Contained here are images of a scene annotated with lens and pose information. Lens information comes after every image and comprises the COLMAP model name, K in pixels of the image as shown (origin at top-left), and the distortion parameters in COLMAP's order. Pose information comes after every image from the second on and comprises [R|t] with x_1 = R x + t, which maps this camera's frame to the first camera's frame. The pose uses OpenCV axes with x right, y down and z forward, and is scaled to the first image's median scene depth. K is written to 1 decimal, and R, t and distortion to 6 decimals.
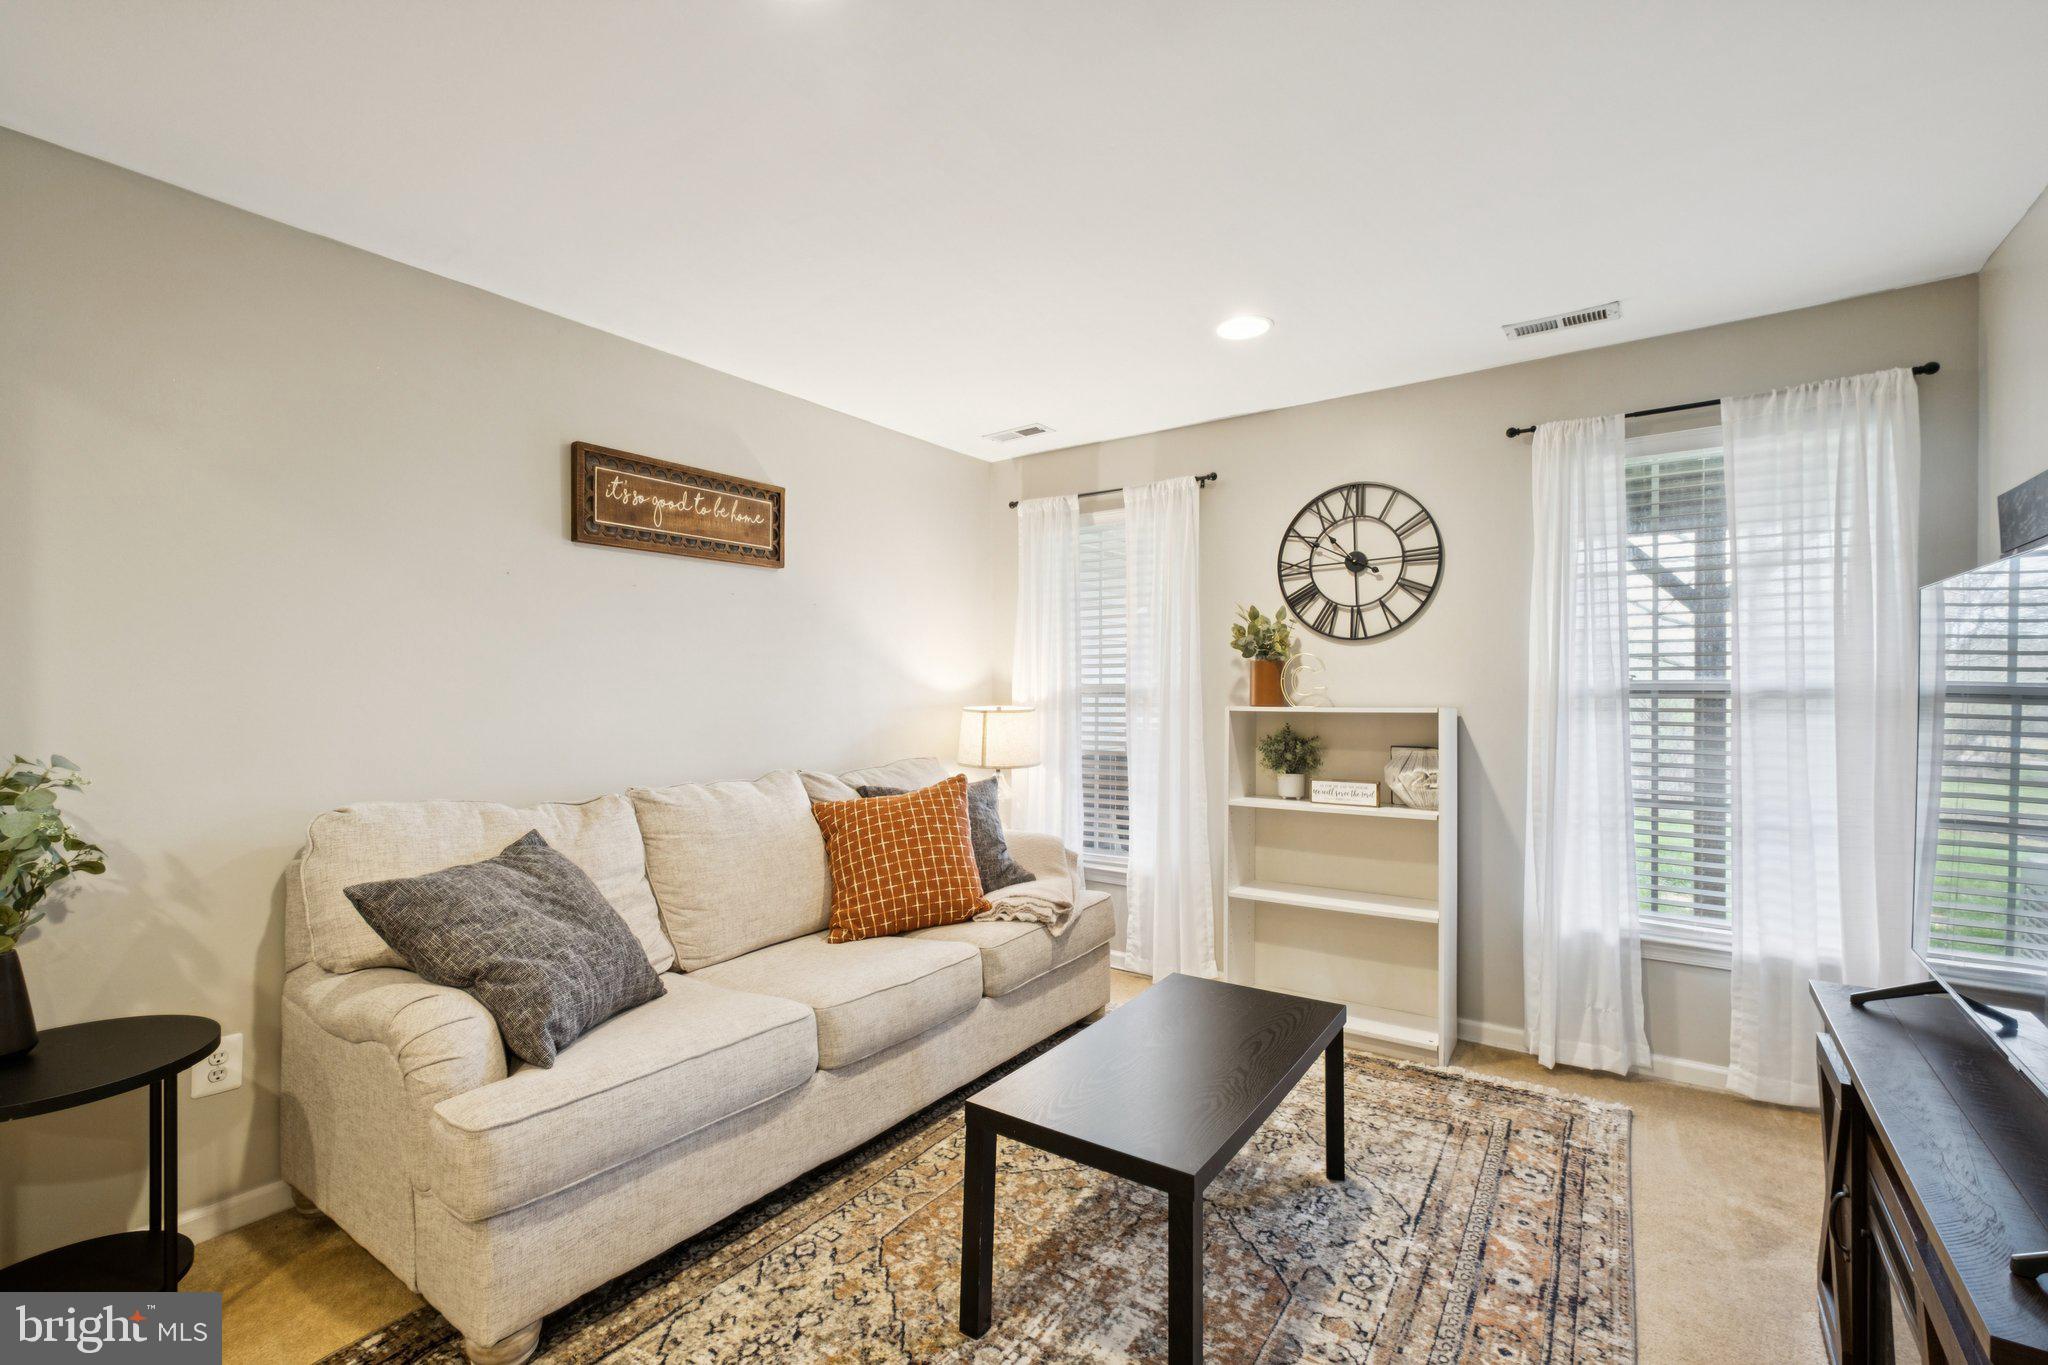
lens RADIAL K [[896.6, 0, 1022.2], [0, 896.6, 690.7], [0, 0, 1]] dist [-0.002872, 0.001714]
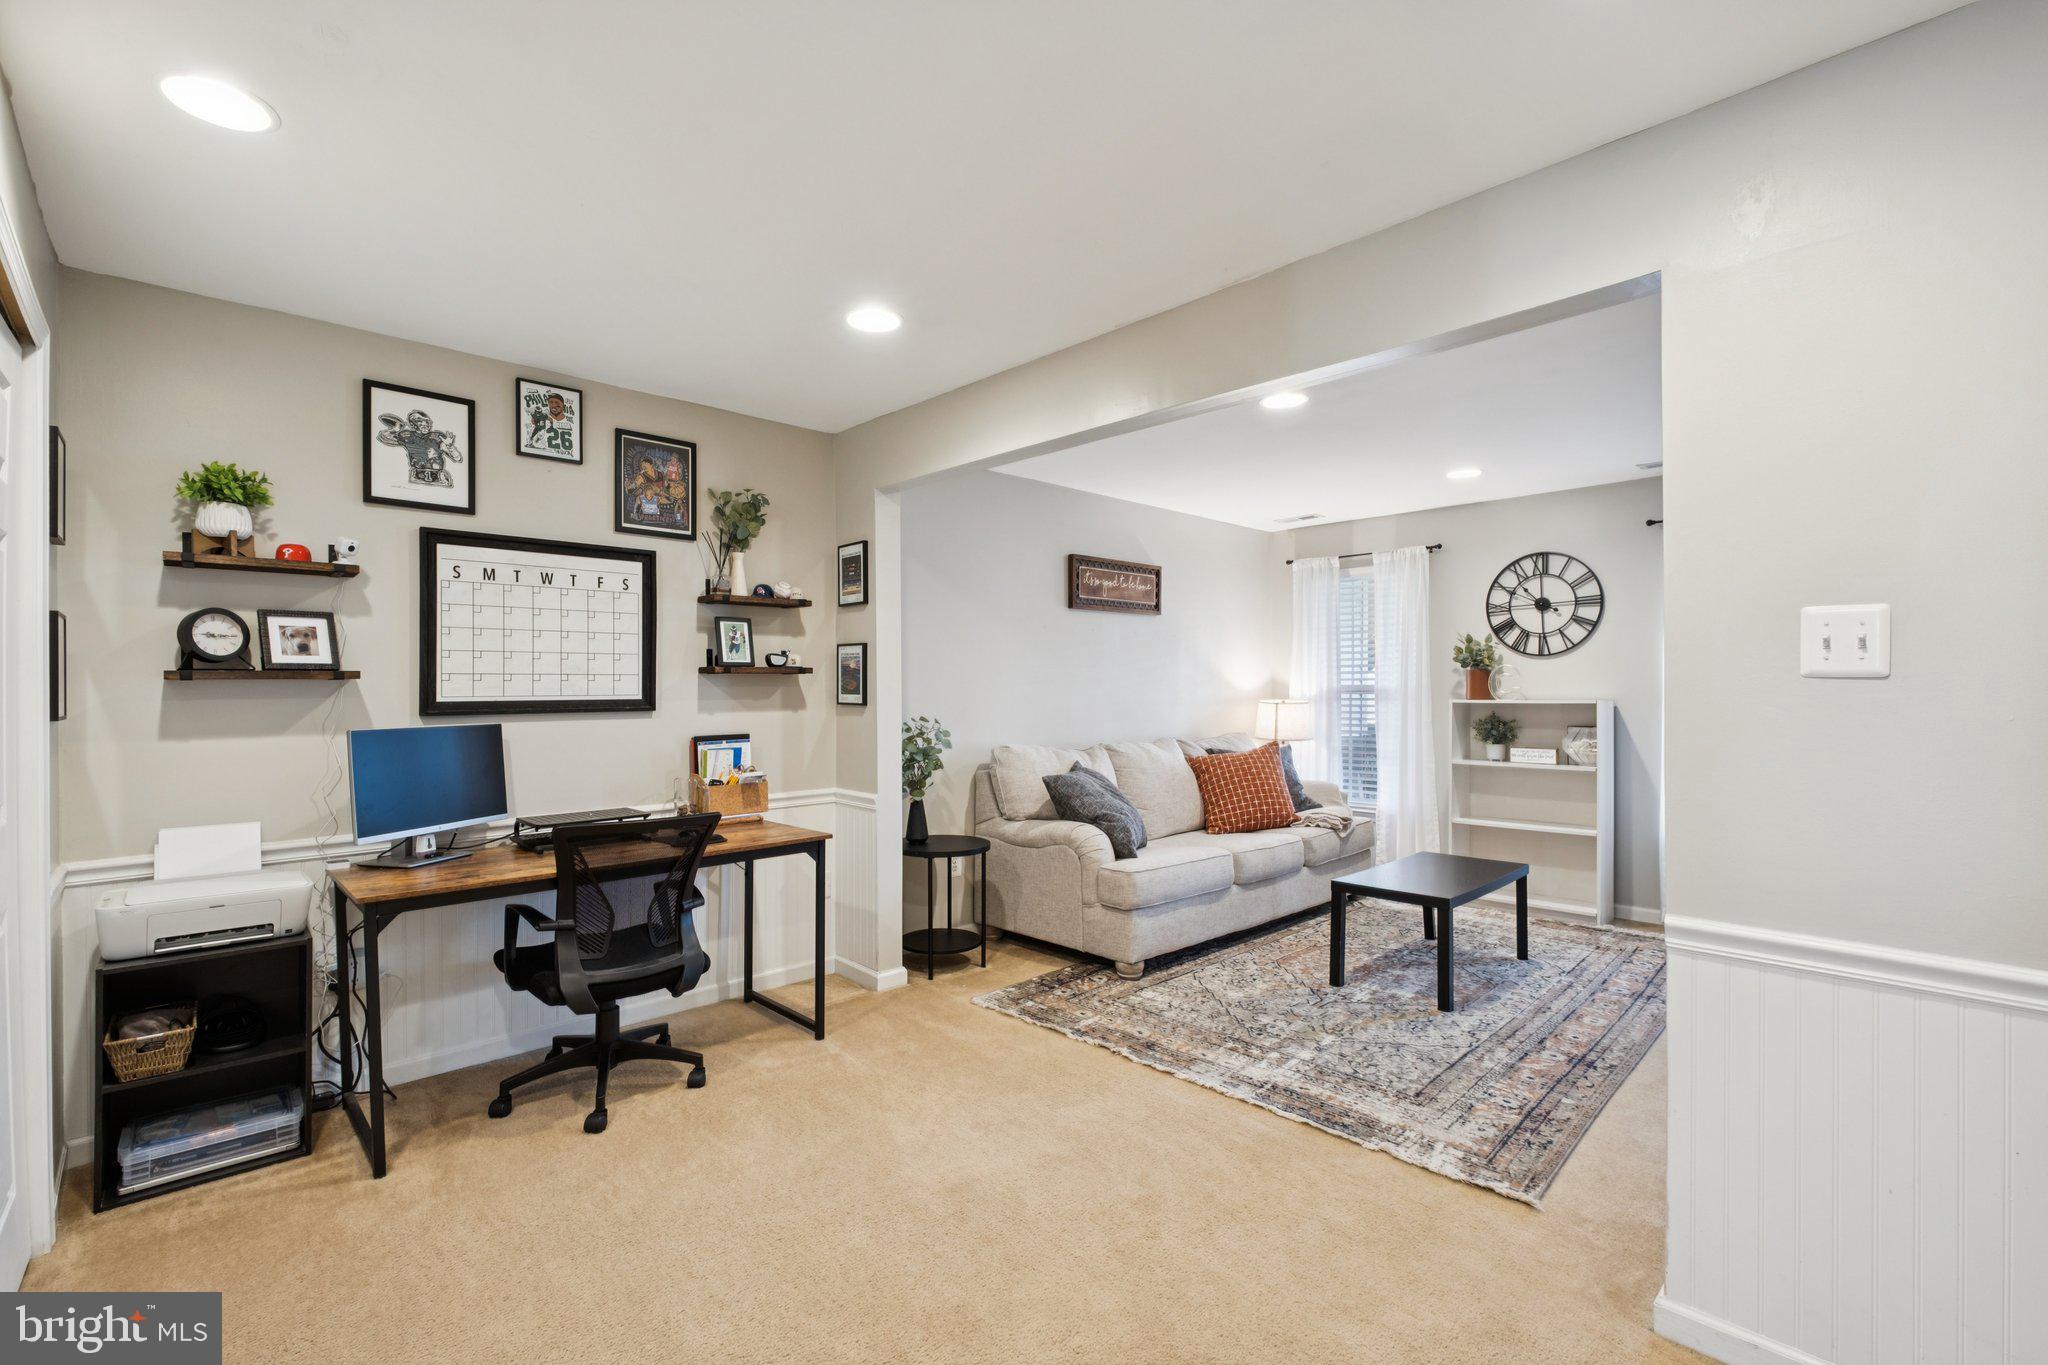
lens RADIAL K [[896.6, 0, 1016.6], [0, 896.6, 688.5], [0, 0, 1]] dist [-0.002872, 0.001714]
pose [[0.979864, -0.001109, -0.199661, -0.208053], [0.000943, 0.999999, -0.000931, -0.001125], [0.199662, 0.000724, 0.979865, -0.702124]]
